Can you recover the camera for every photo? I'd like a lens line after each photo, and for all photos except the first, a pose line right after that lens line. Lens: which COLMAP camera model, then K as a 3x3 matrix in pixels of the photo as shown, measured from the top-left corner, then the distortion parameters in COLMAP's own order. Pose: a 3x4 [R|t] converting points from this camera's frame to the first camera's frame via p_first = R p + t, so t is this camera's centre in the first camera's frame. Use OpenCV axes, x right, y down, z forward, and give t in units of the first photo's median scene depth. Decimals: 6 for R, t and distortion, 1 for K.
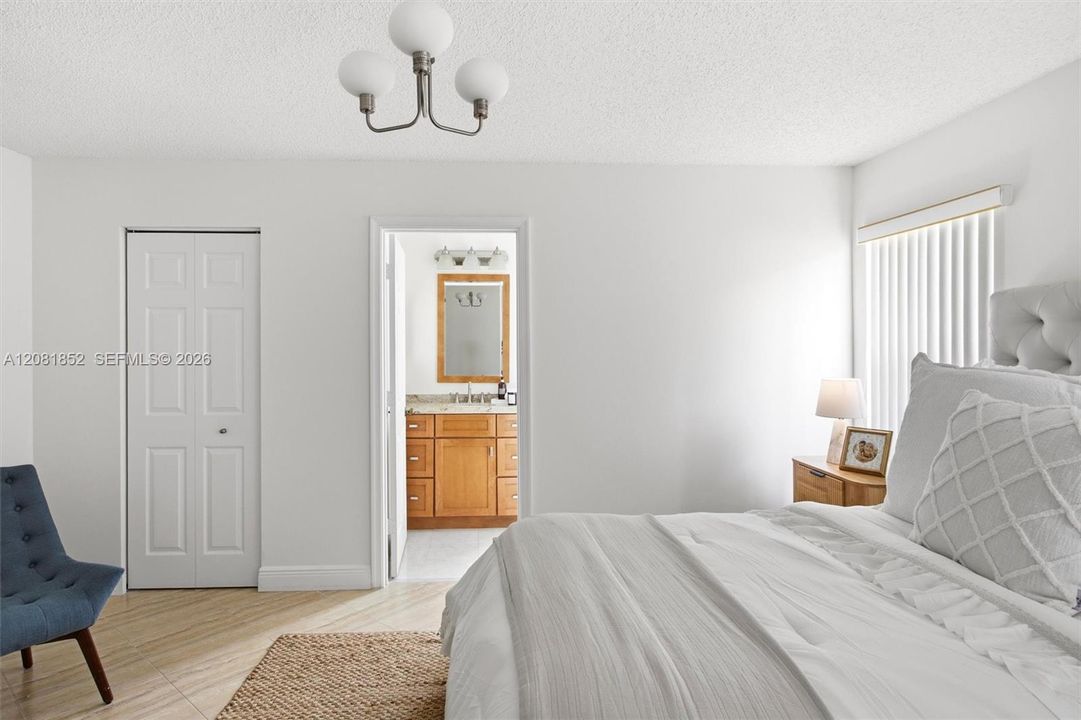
lens RADIAL K [[620.5, 0, 570.7], [0, 620.5, 316.9], [0, 0, 1]] dist [-0.014490, 0.005708]
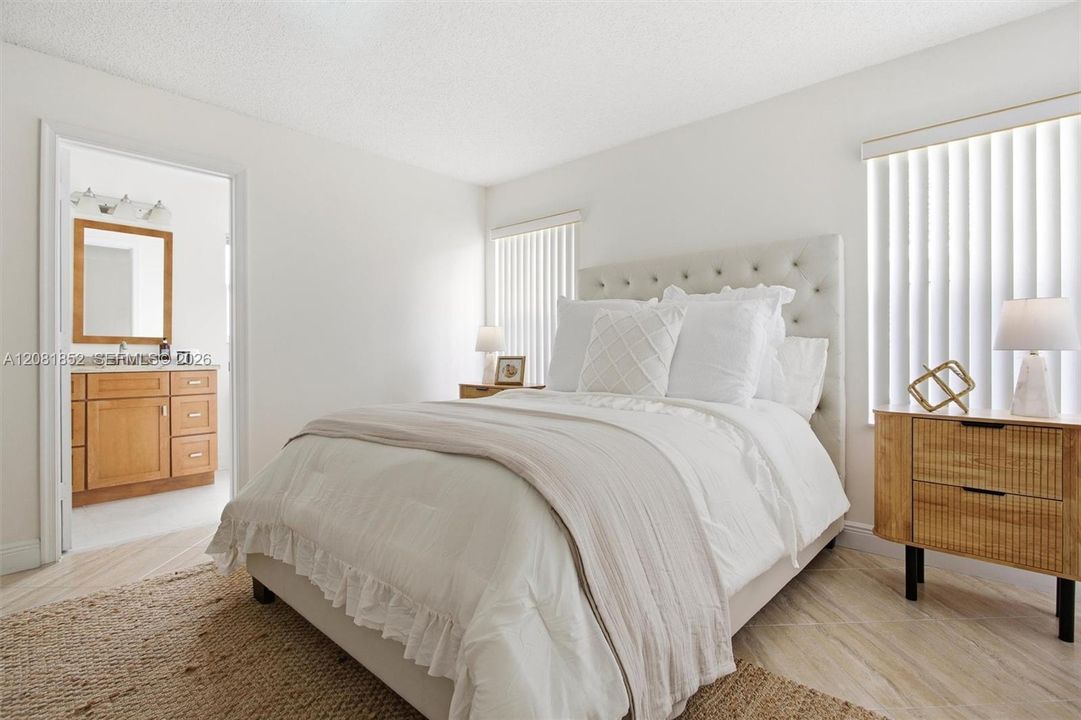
lens RADIAL K [[521.7, 0, 535.4], [0, 521.7, 350.3], [0, 0, 1]] dist [-0.006256, 0.001665]
pose [[0.711501, 0.003472, 0.702677, -0.349254], [0.001395, 0.999979, -0.006354, 0.159617], [-0.702684, 0.005501, 0.711481, 0.037048]]
